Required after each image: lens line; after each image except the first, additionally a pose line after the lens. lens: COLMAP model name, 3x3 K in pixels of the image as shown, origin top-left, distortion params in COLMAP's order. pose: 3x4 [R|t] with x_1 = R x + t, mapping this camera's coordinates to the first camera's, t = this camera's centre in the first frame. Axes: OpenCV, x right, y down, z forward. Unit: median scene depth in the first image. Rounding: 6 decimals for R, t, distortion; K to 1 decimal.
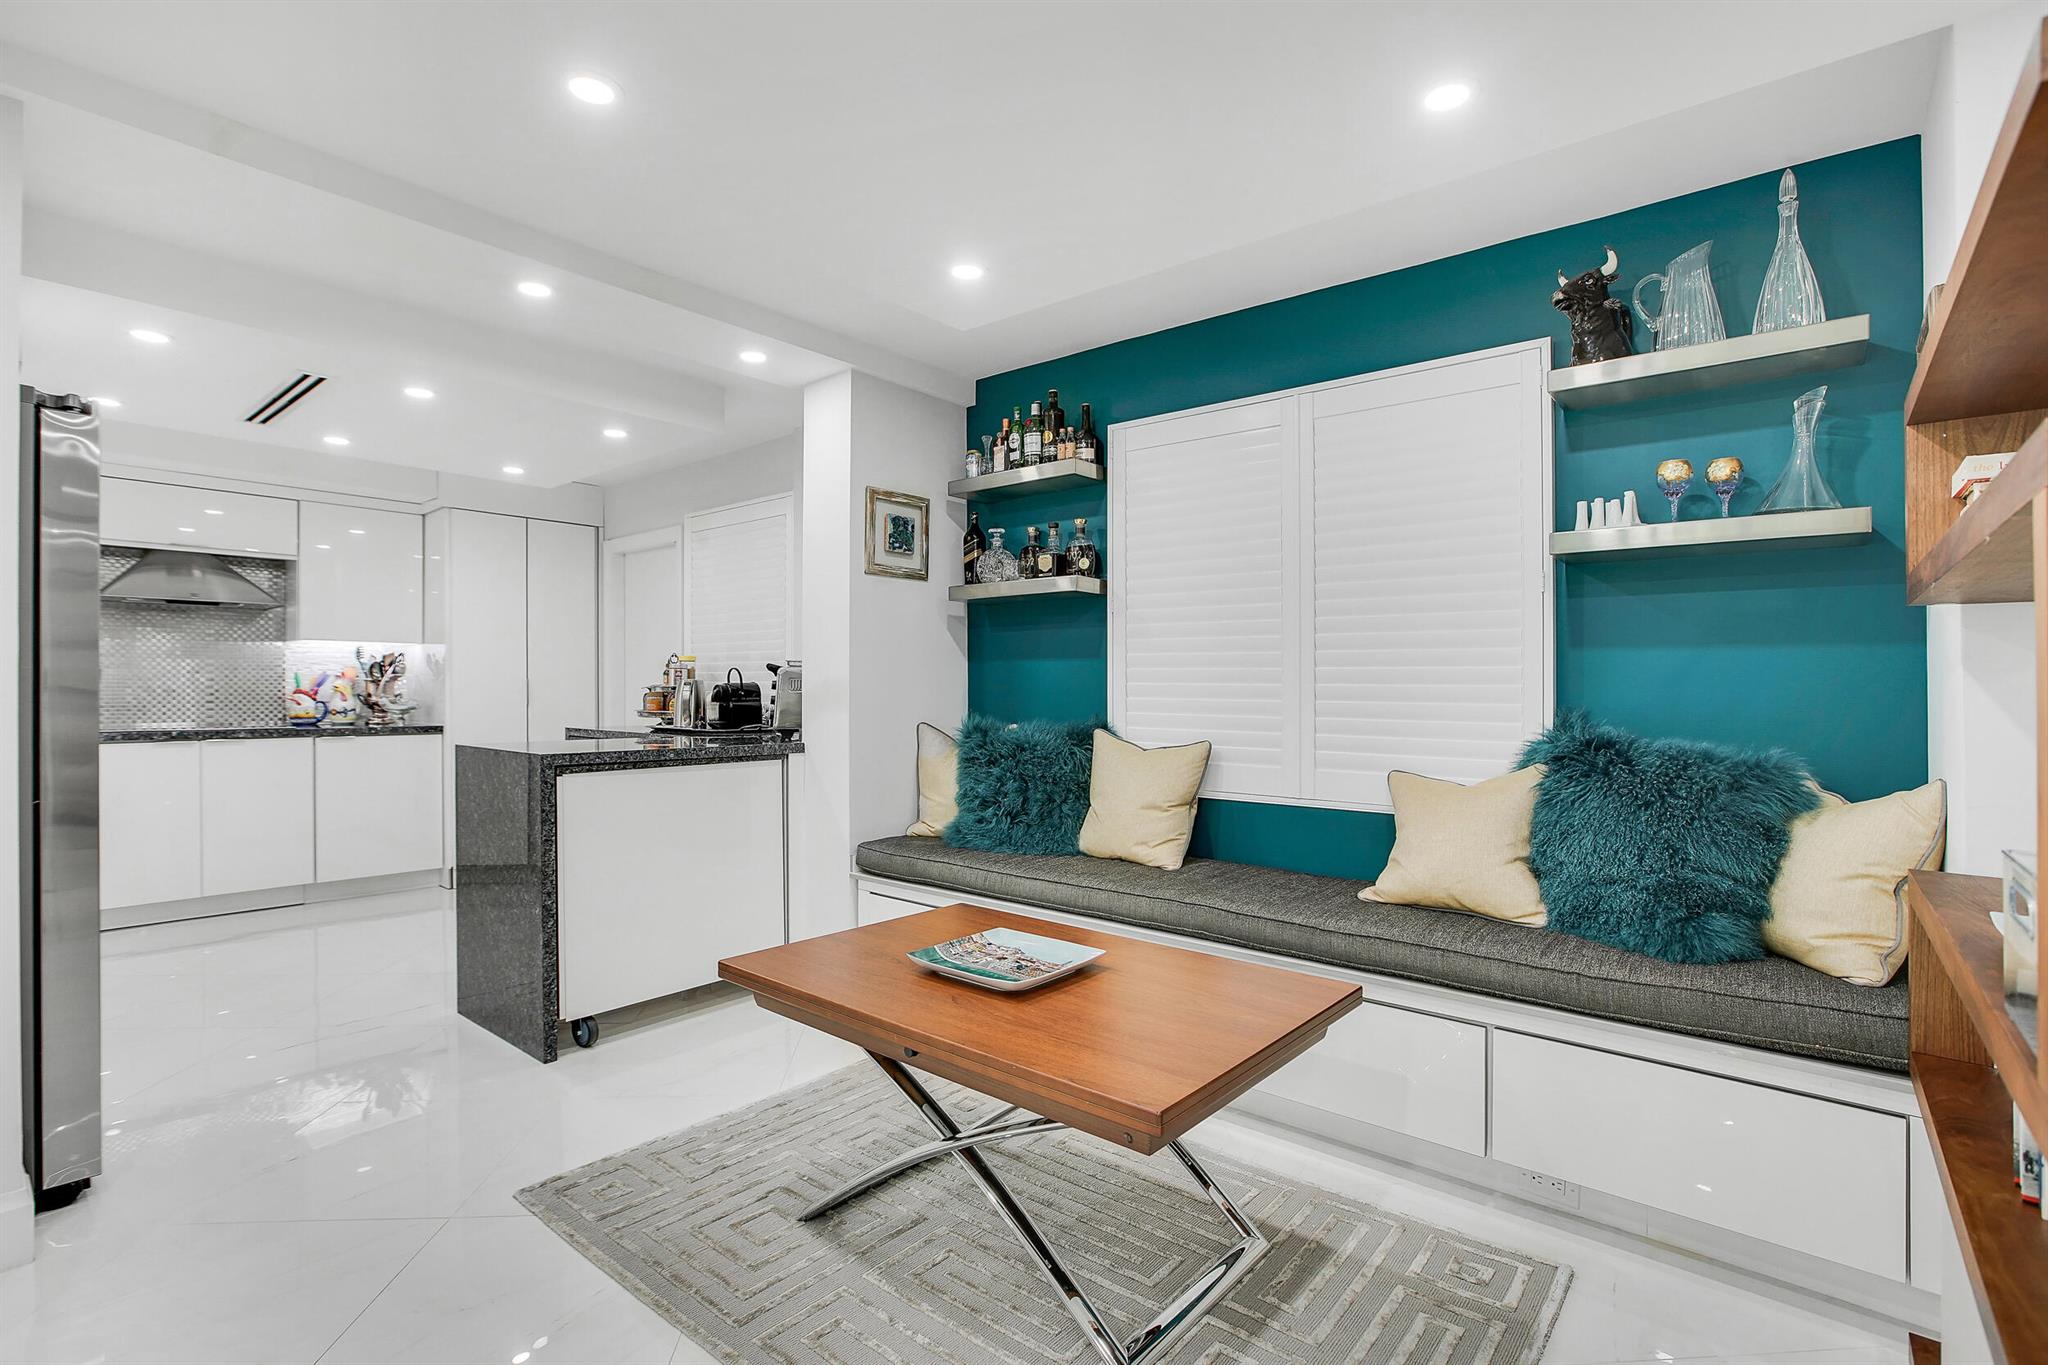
lens RADIAL K [[949.3, 0, 1025.0], [0, 949.3, 676.1], [0, 0, 1]] dist [-0.055021, 0.027017]
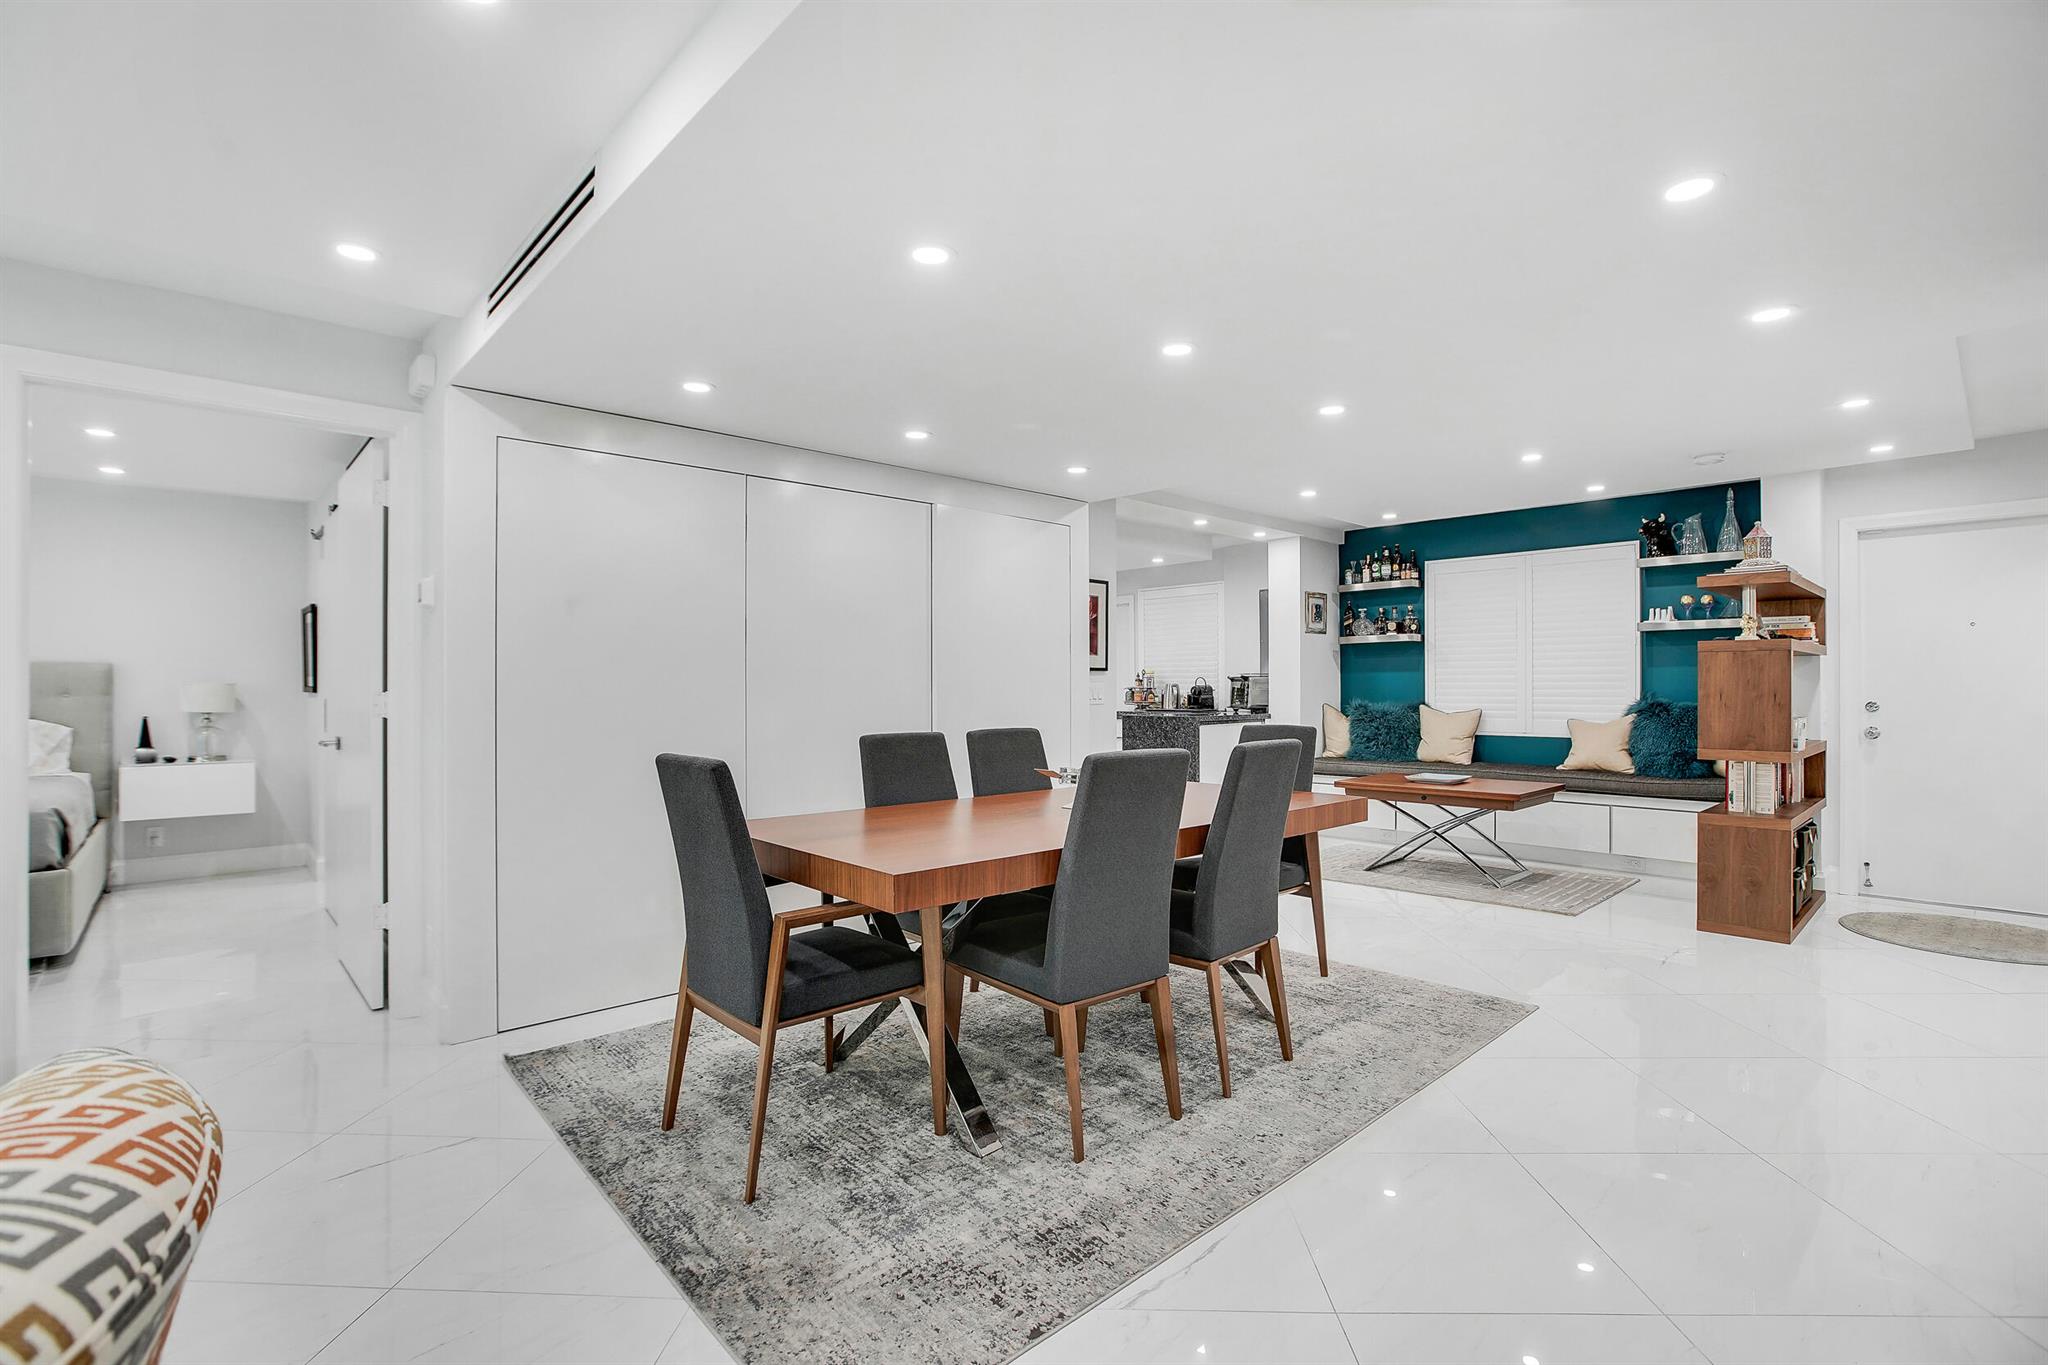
lens RADIAL K [[934.3, 0, 1047.6], [0, 934.3, 698.3], [0, 0, 1]] dist [-0.021820, -0.000417]
pose [[0.994173, -0.009898, -0.107341, -0.505296], [0.012370, 0.999673, 0.022385, -0.015184], [0.107084, -0.023583, 0.993970, -1.110246]]
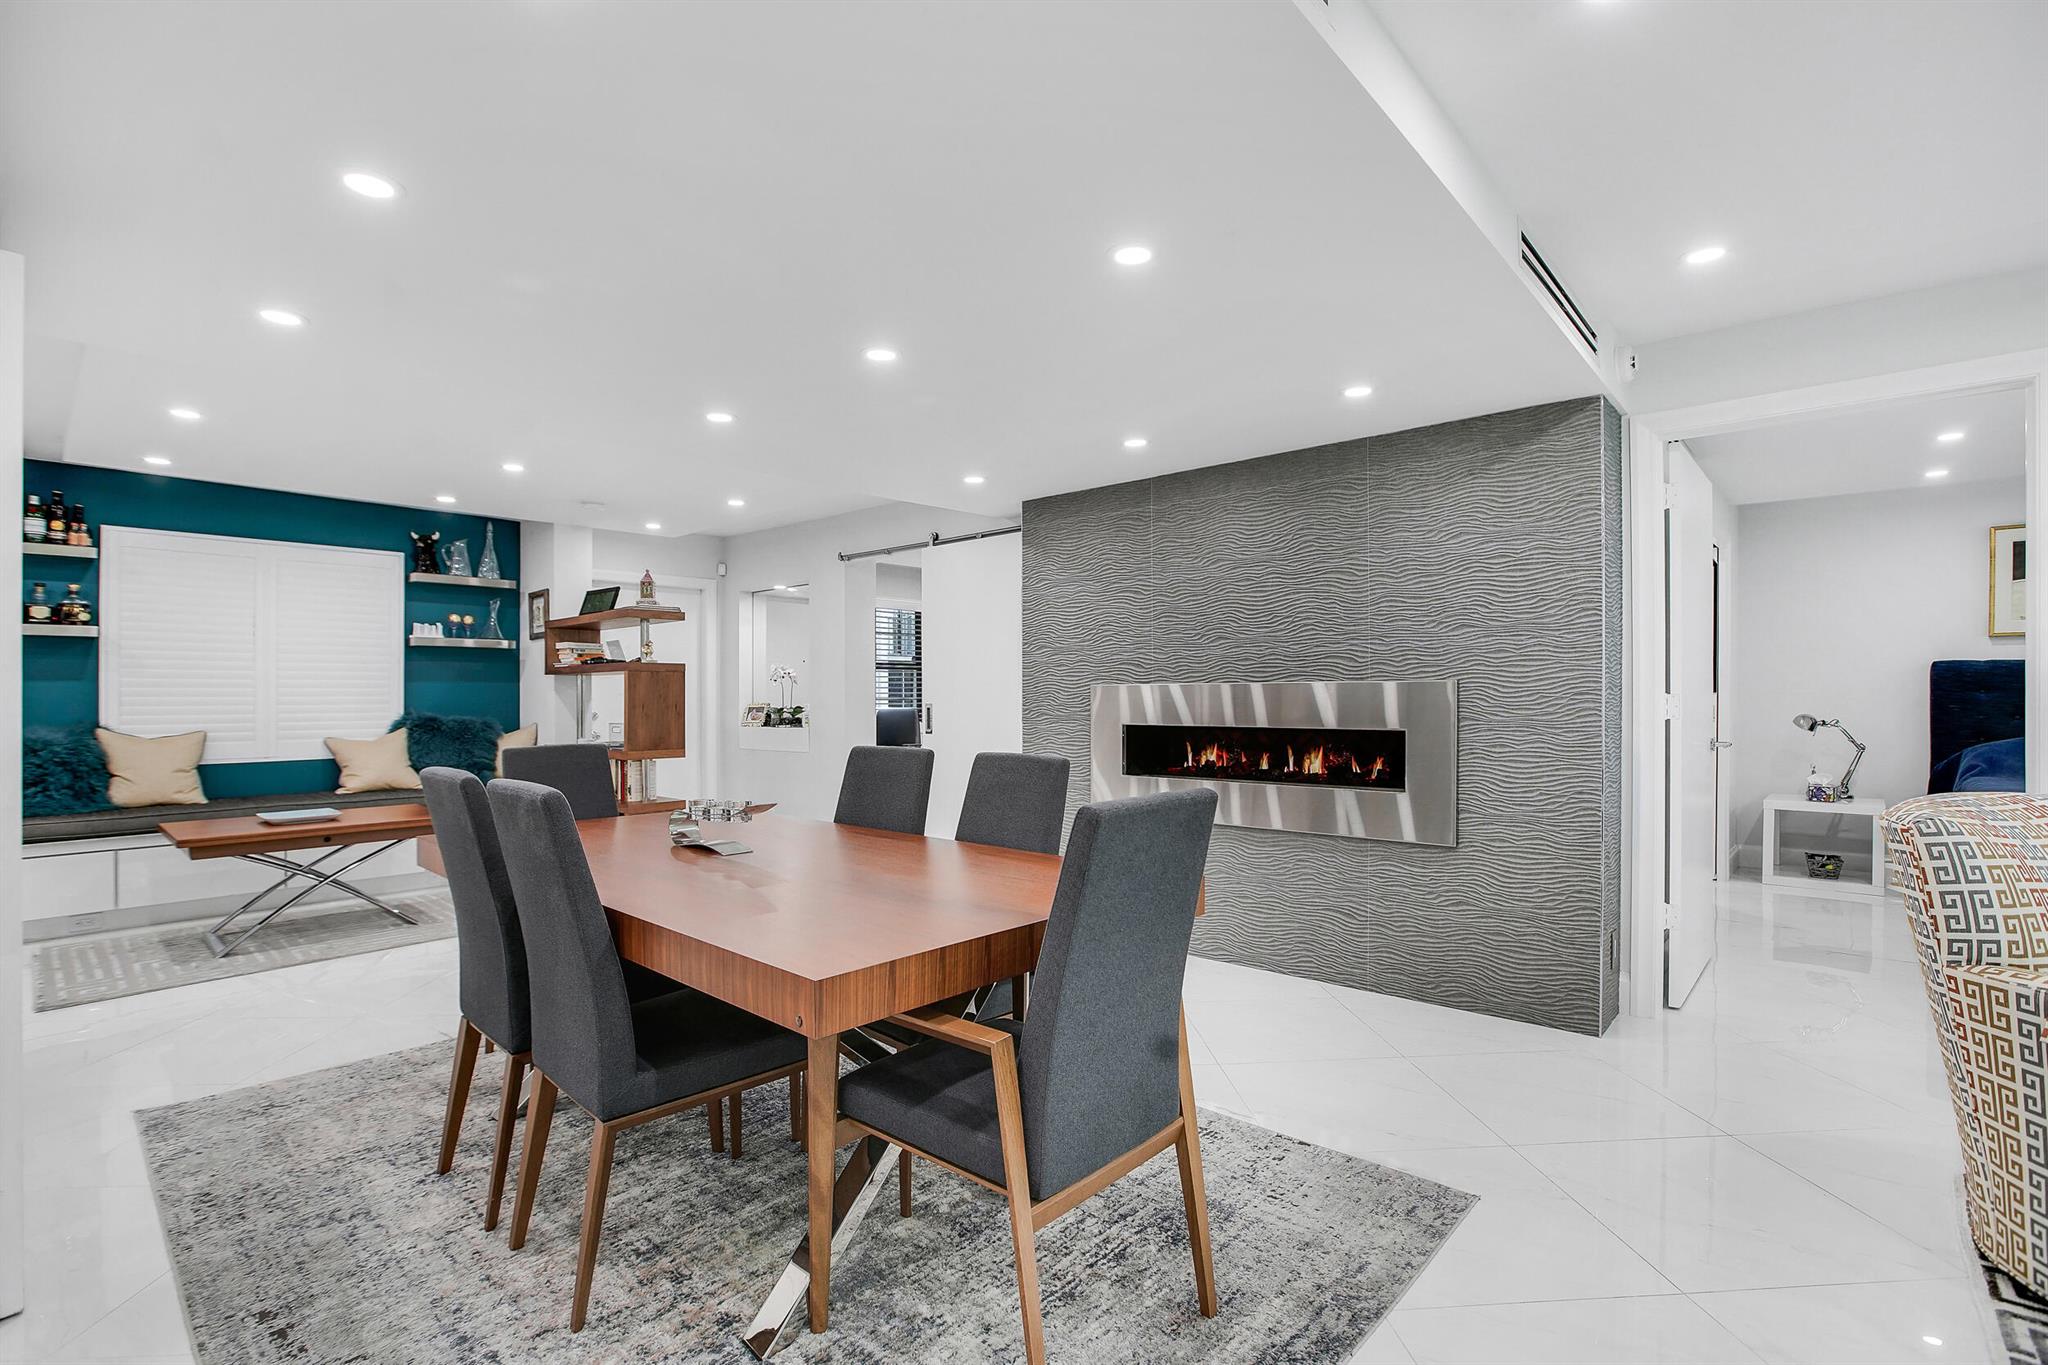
lens RADIAL K [[935.3, 0, 1015.9], [0, 935.3, 702.5], [0, 0, 1]] dist [-0.038990, 0.010422]
pose [[0.038074, -0.014514, 0.999170, -1.230619], [-0.005679, 0.999875, 0.014740, -0.013346], [-0.999259, -0.006235, 0.037987, -0.476564]]
